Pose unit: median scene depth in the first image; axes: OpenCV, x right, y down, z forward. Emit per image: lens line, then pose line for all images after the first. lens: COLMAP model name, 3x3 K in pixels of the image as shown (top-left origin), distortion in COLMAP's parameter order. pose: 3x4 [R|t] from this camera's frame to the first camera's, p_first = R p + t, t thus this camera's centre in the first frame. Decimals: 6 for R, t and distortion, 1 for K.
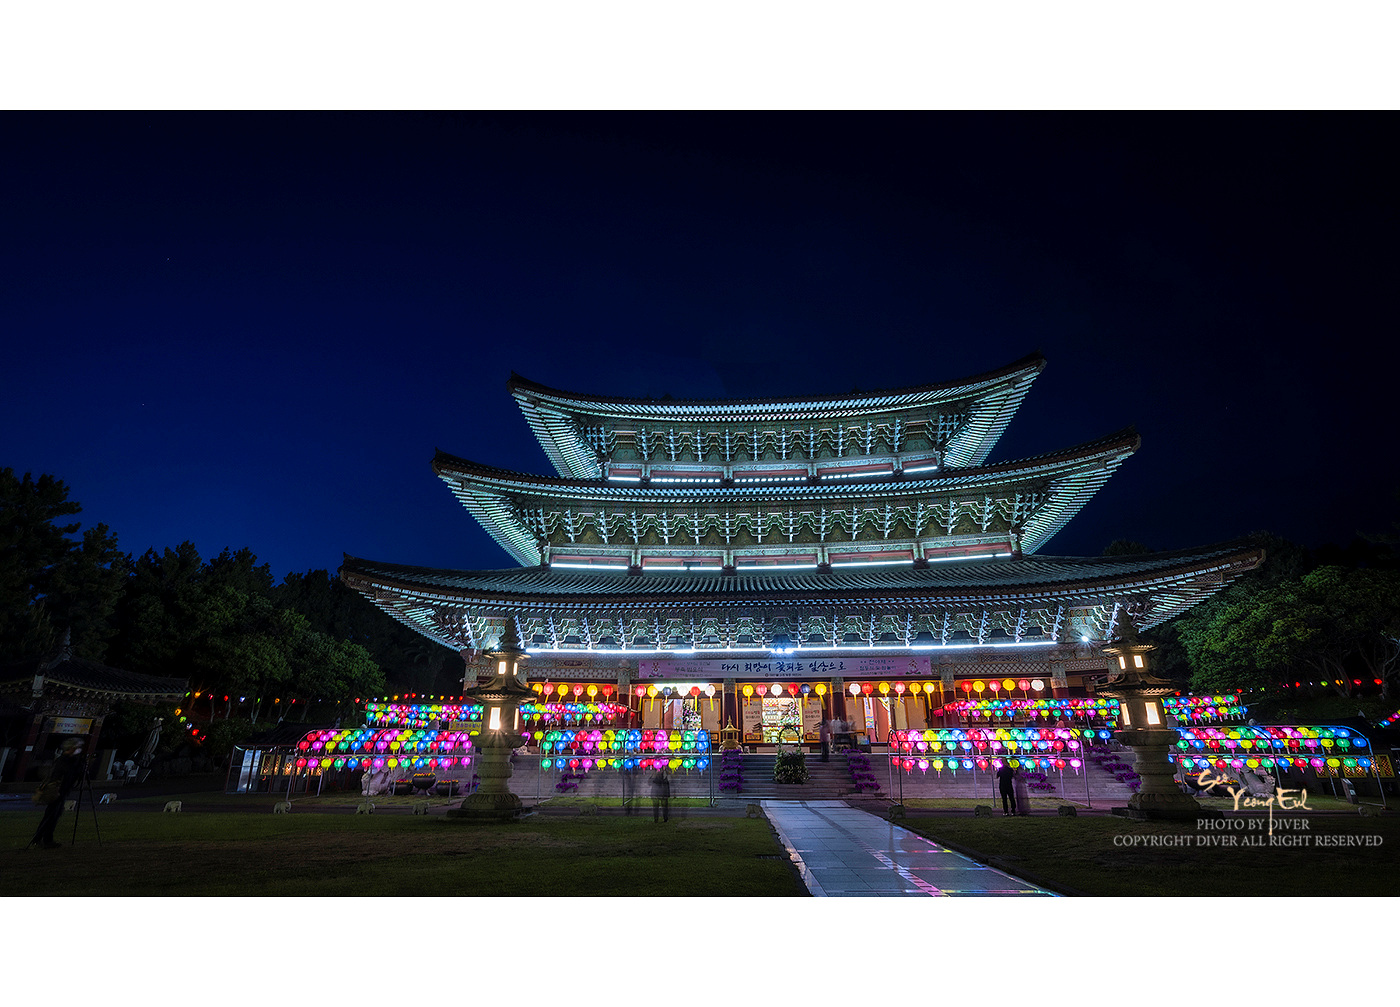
lens RADIAL K [[679.5, 0, 703.7], [0, 679.5, 493.2], [0, 0, 1]] dist [-0.004024, -0.000261]
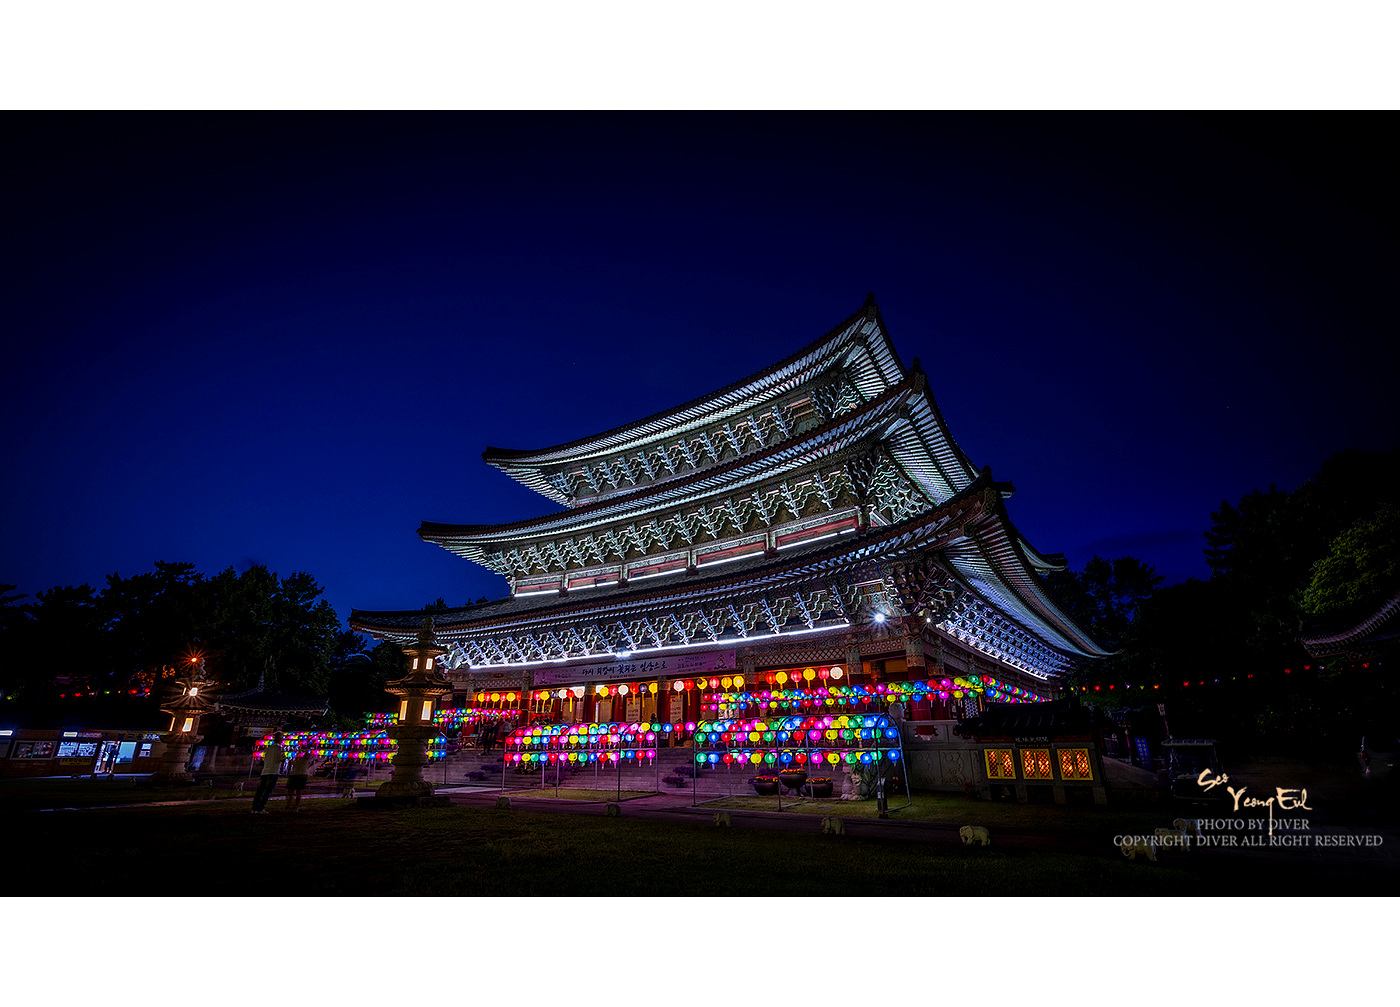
lens RADIAL K [[679.5, 0, 702.7], [0, 679.5, 498.9], [0, 0, 1]] dist [-0.004024, -0.000261]
pose [[0.853009, -0.182063, -0.489110, 0.808276], [0.188491, 0.981393, -0.036578, 0.049581], [0.486669, -0.060992, 0.871455, 0.120248]]
